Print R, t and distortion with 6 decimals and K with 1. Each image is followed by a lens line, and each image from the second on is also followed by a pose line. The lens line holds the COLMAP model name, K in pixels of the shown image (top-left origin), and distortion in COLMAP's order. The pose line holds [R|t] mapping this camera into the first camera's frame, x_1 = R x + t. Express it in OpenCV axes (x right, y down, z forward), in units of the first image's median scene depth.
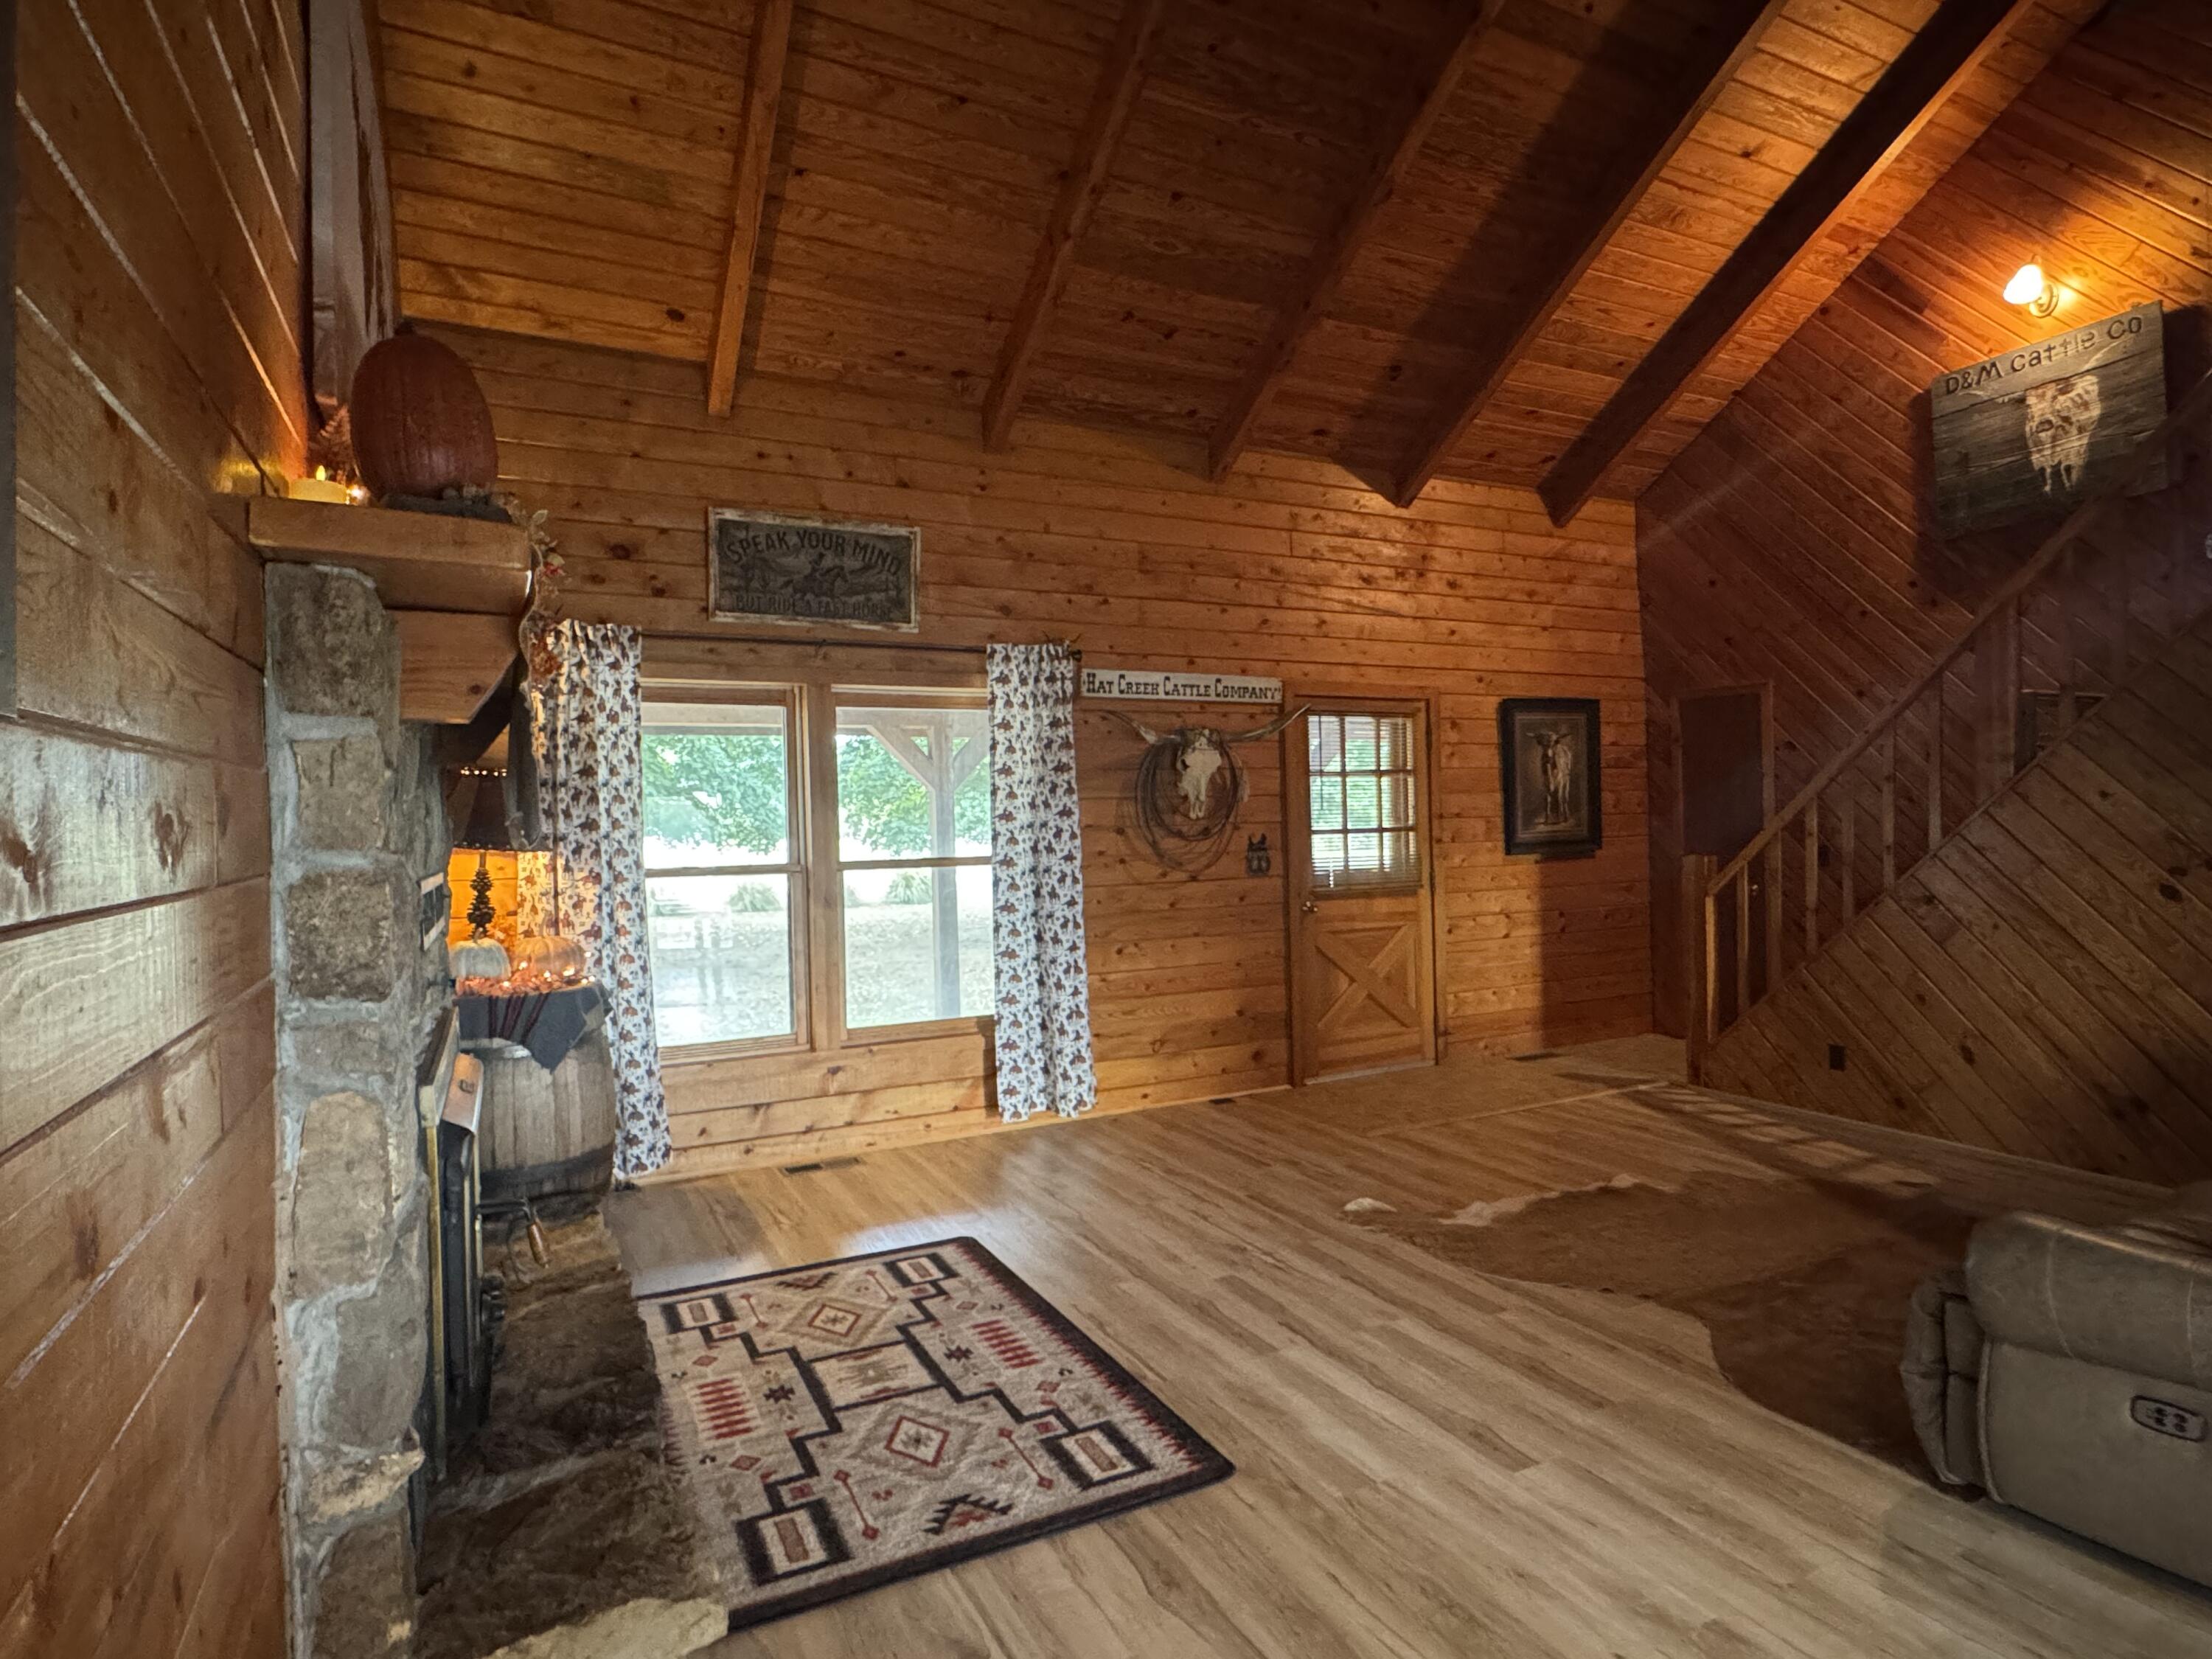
lens RADIAL K [[1169.9, 0, 1099.0], [0, 1169.9, 826.0], [0, 0, 1]] dist [-0.004827, -0.000001]
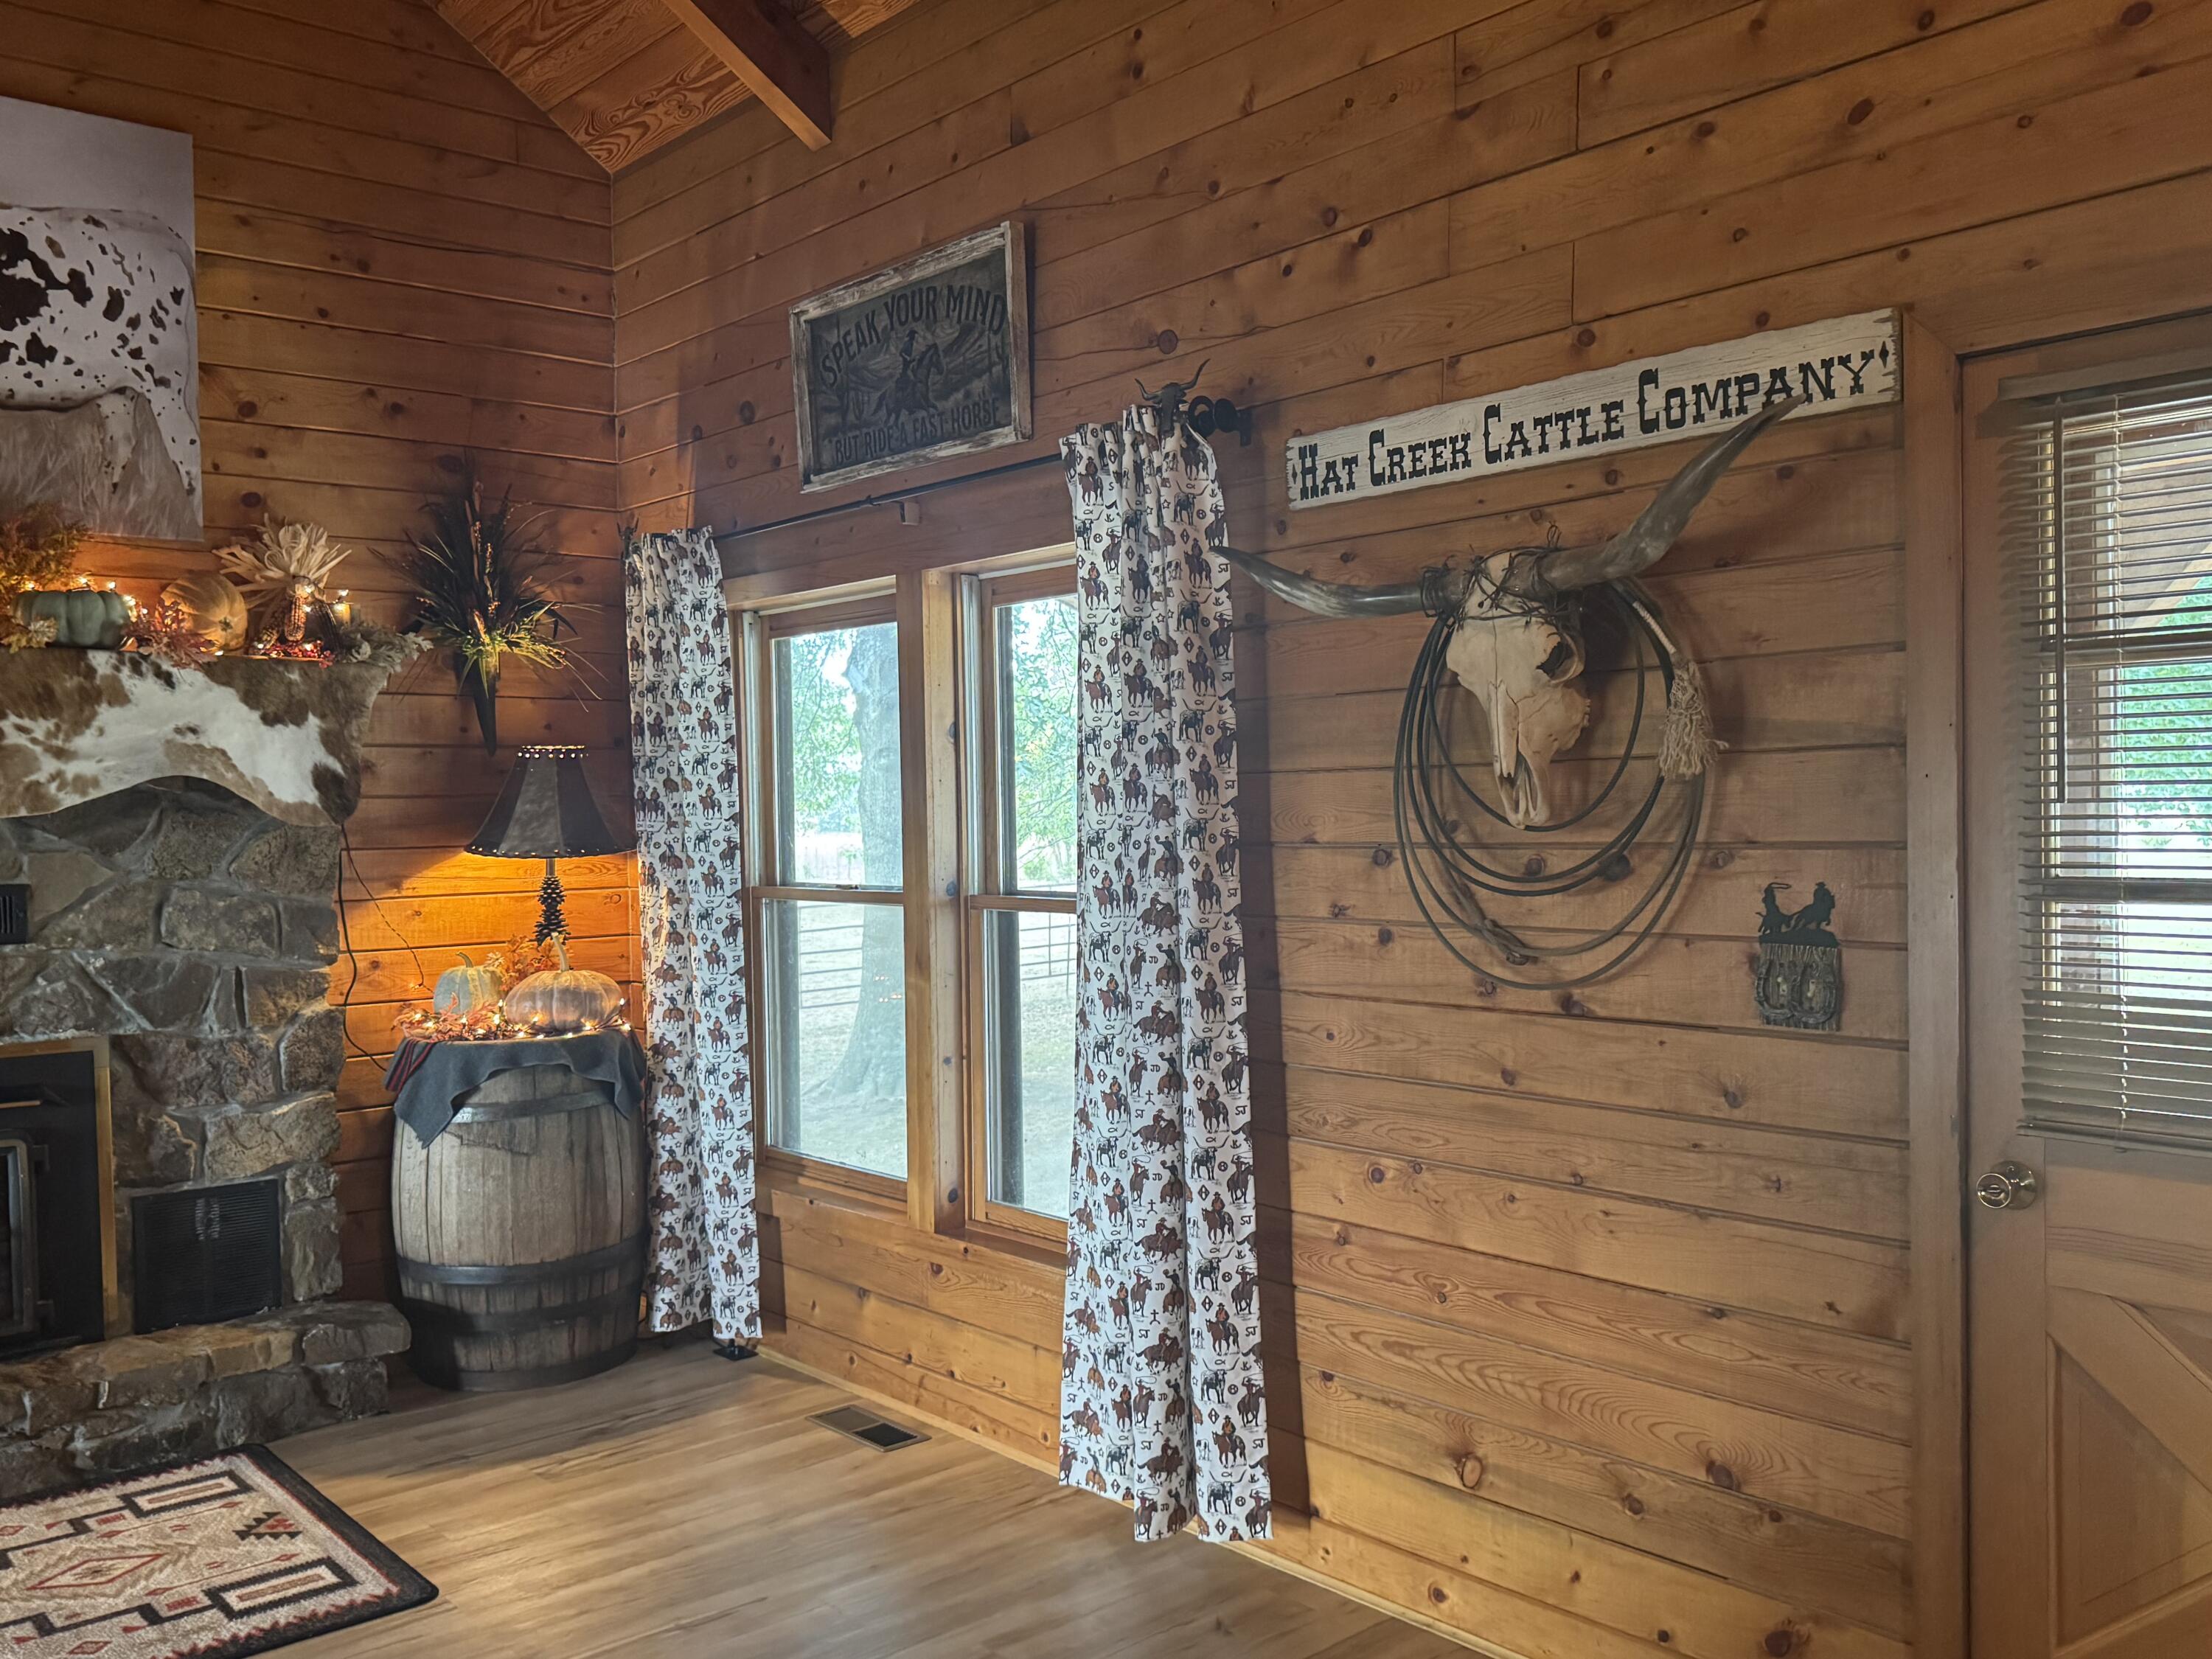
lens RADIAL K [[1883.1, 0, 1105.9], [0, 1883.1, 838.0], [0, 0, 1]] dist [0.044939, -0.039372]
pose [[0.239007, 0.038344, -0.970260, 0.646101], [0.014786, 0.998960, 0.043120, -0.032056], [0.970905, -0.024652, 0.238192, 0.862382]]
